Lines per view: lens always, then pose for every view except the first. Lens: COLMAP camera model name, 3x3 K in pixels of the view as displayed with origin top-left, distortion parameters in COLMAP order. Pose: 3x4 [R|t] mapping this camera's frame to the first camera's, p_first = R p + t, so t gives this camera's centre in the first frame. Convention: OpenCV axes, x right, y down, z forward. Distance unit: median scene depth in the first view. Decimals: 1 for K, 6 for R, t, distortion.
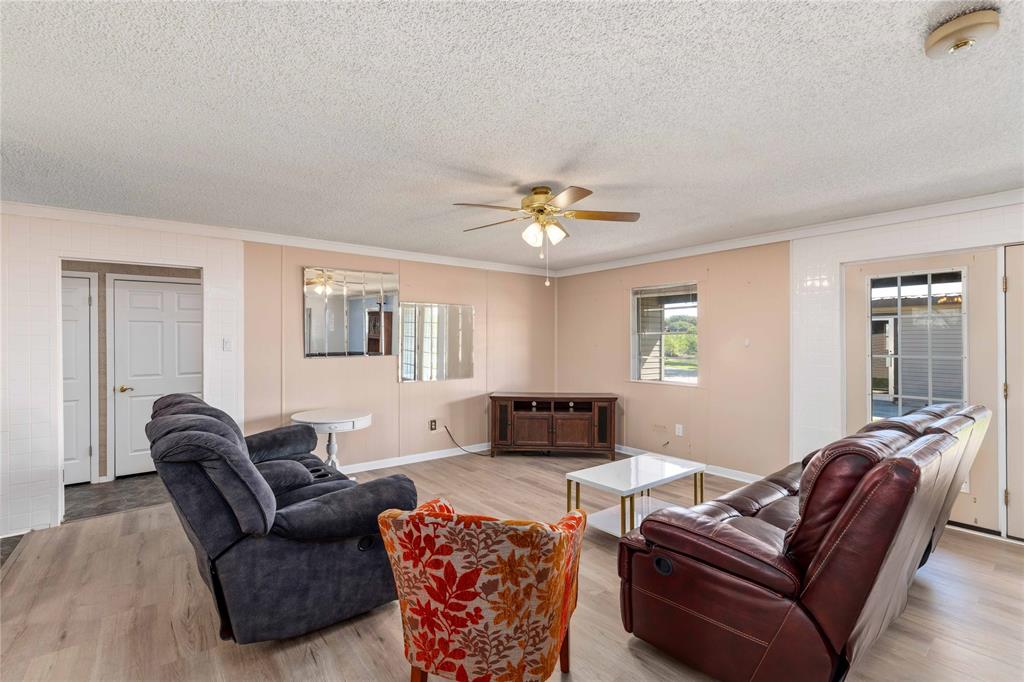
lens RADIAL K [[451.5, 0, 507.7], [0, 451.5, 341.8], [0, 0, 1]] dist [0.001993, 0.000313]
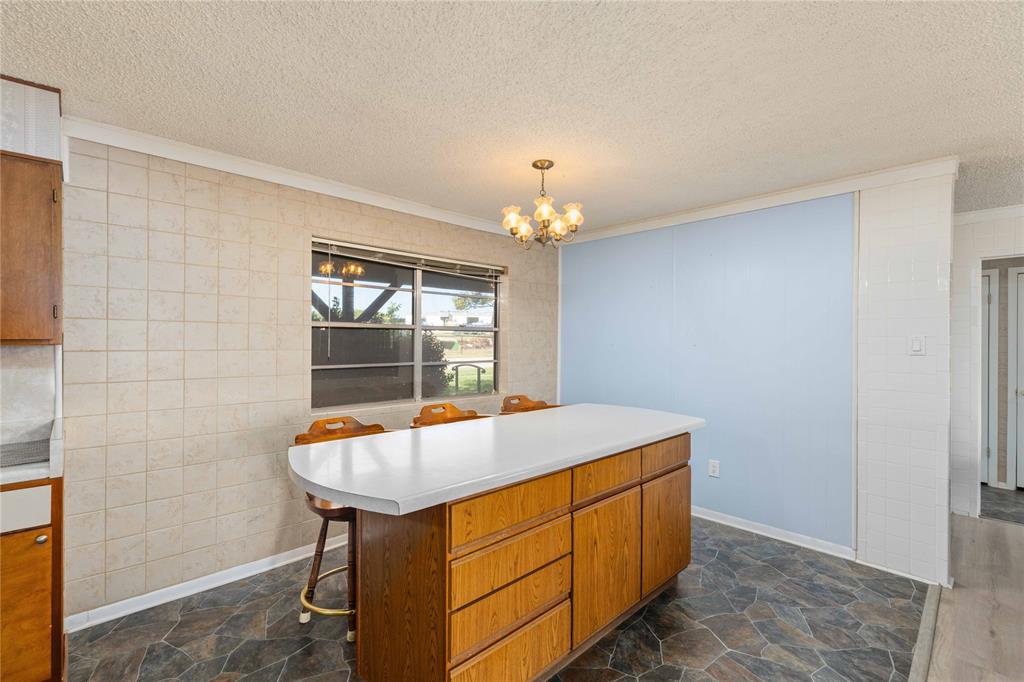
lens RADIAL K [[451.5, 0, 507.7], [0, 451.5, 341.8], [0, 0, 1]] dist [0.001993, 0.000313]
pose [[0.106145, 0.008639, -0.994313, -0.068216], [-0.007077, 0.999943, 0.007932, 0.002232], [0.994325, 0.006195, 0.106200, -0.157221]]
